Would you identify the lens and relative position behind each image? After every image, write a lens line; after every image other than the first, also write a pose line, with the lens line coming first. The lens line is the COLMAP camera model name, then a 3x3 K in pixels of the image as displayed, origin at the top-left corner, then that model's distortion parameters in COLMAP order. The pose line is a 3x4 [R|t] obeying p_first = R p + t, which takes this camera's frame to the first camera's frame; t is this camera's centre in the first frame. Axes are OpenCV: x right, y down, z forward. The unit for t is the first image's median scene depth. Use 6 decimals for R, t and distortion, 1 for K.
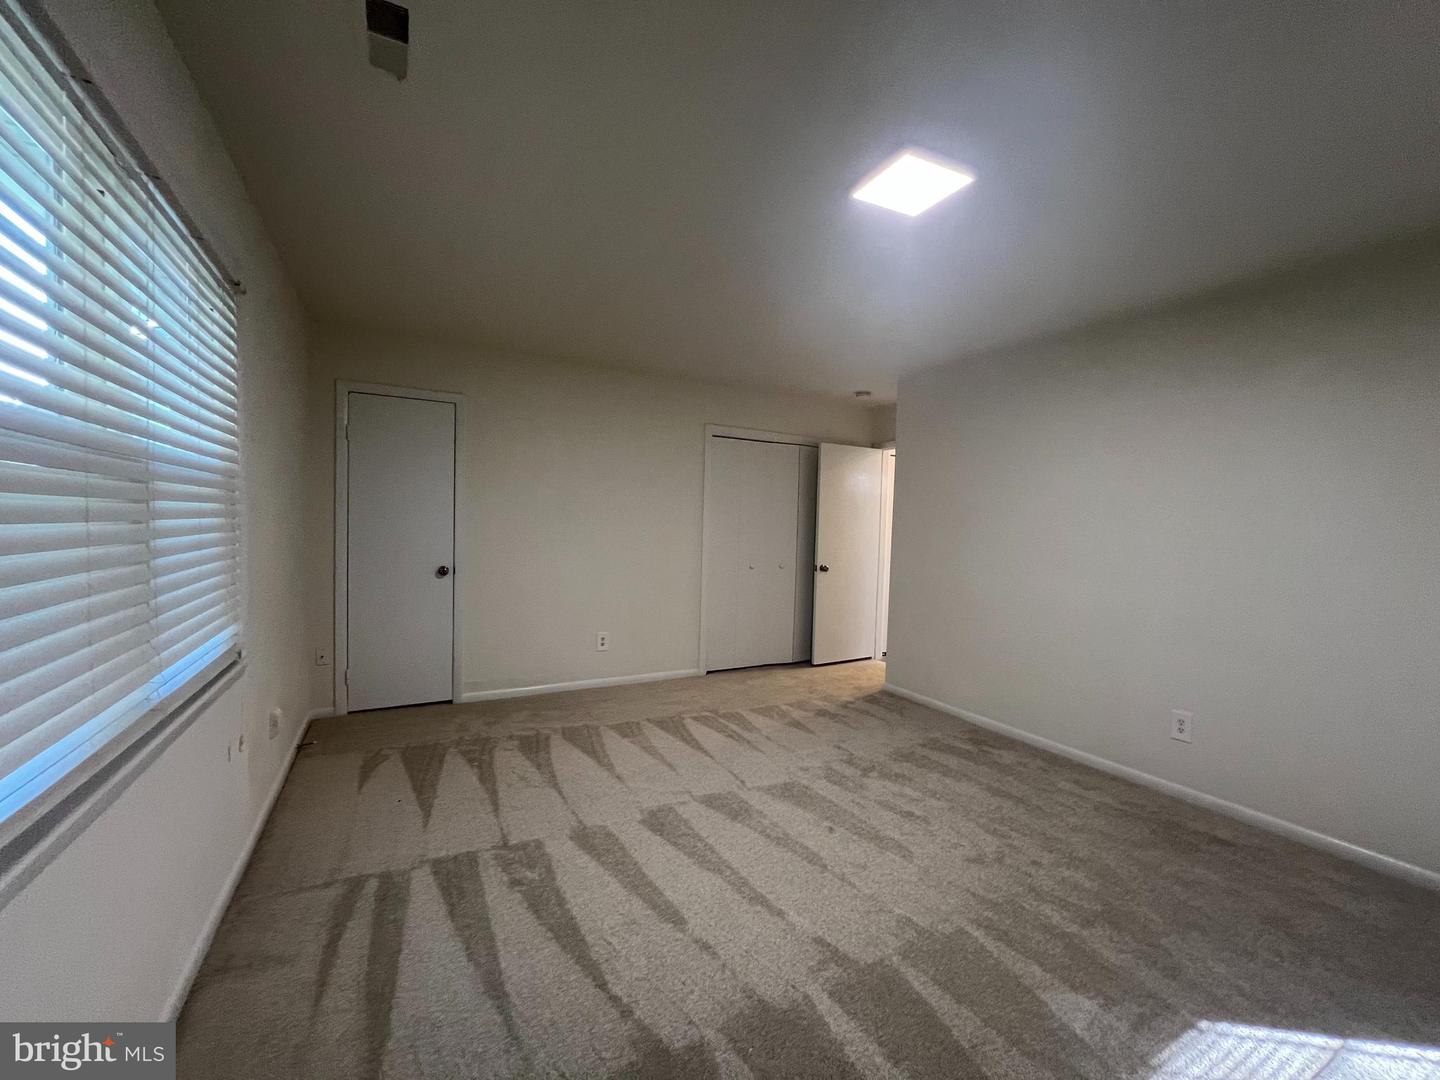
lens RADIAL K [[579.2, 0, 707.1], [0, 579.2, 558.5], [0, 0, 1]] dist [0.000732, -0.000432]
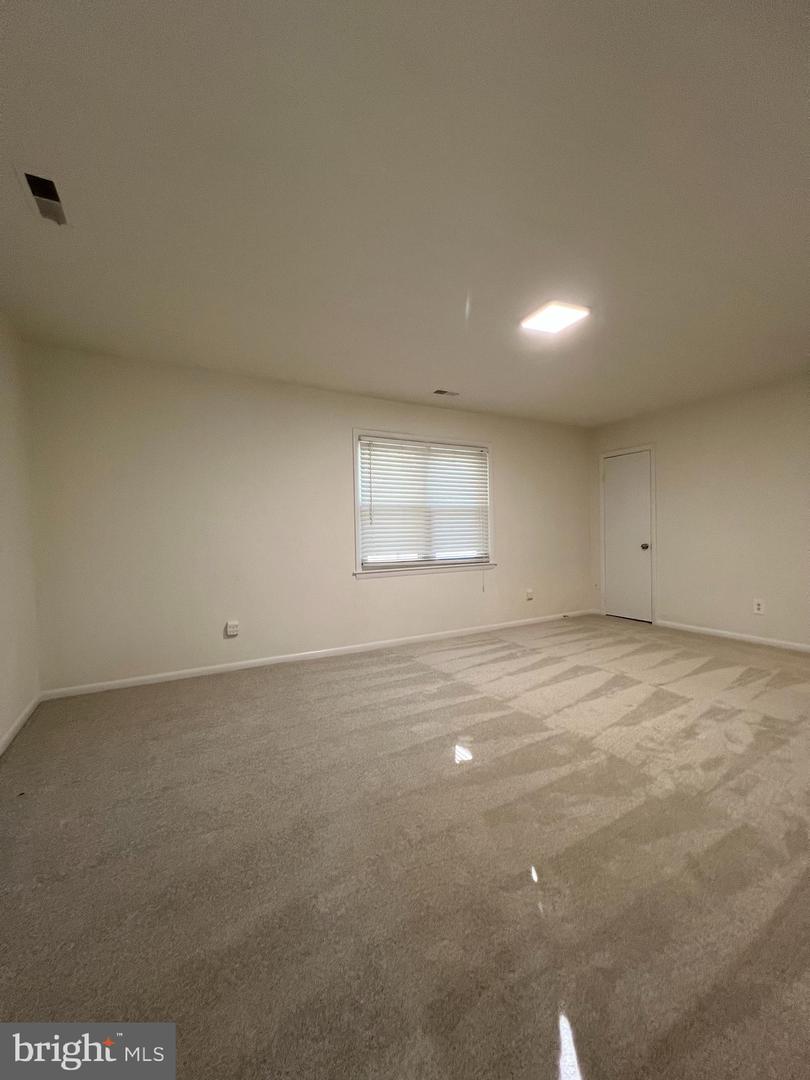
lens RADIAL K [[435.1, 0, 408.5], [0, 435.1, 543.7], [0, 0, 1]] dist [-0.002755, 0.000097]
pose [[0.014557, -0.004310, -0.999885, 1.172542], [-0.050872, 0.998692, -0.005046, 0.080054], [0.998599, 0.050940, 0.014319, 0.359925]]
